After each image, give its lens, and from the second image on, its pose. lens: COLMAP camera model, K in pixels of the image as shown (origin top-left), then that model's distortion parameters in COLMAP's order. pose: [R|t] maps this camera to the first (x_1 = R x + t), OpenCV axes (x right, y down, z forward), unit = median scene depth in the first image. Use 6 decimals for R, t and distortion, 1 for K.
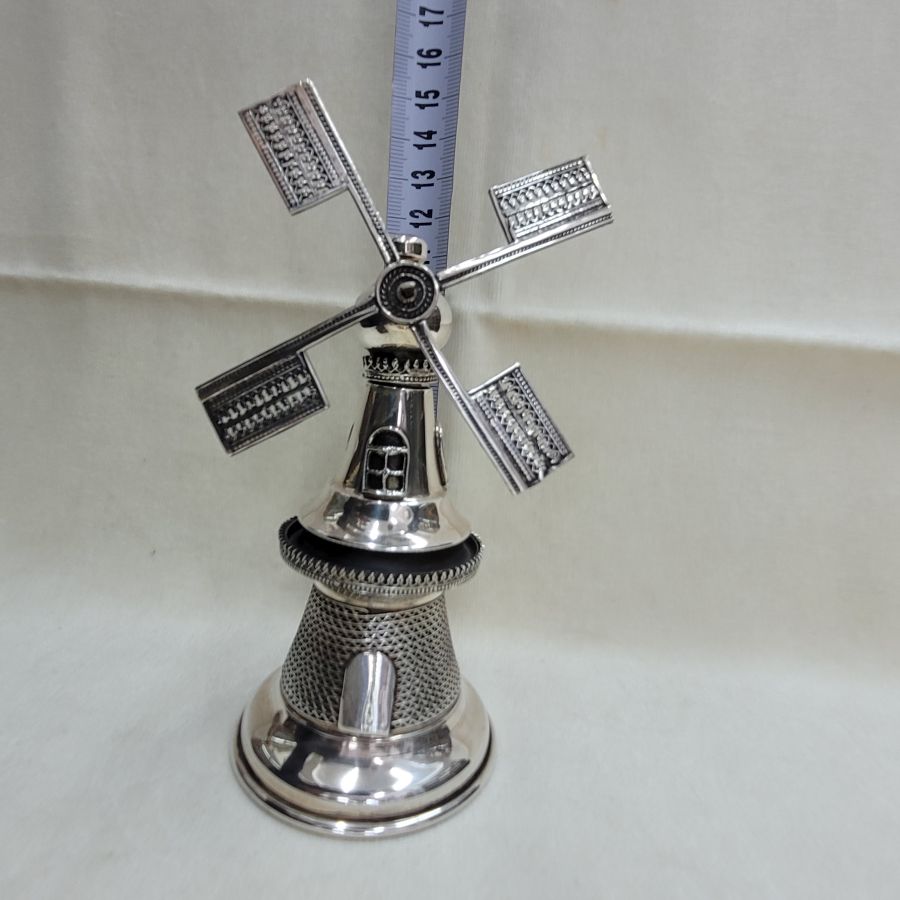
lens RADIAL K [[610.8, 0, 450.0], [0, 610.8, 450.0], [0, 0, 1]] dist [0.025229, -0.004536]
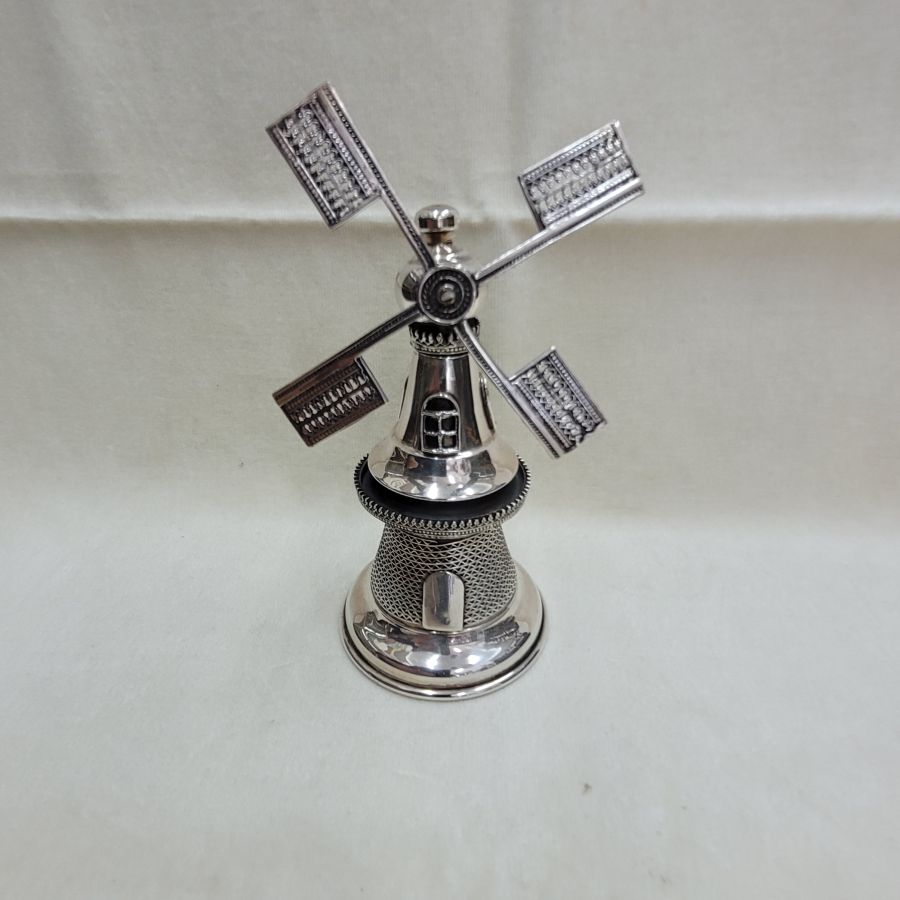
lens RADIAL K [[610.8, 0, 450.0], [0, 610.8, 450.0], [0, 0, 1]] dist [0.025229, -0.004536]
pose [[0.994074, -0.067905, -0.084889, 0.007226], [0.090755, 0.948269, 0.304218, -0.284885], [0.059839, -0.310119, 0.948813, -0.091643]]
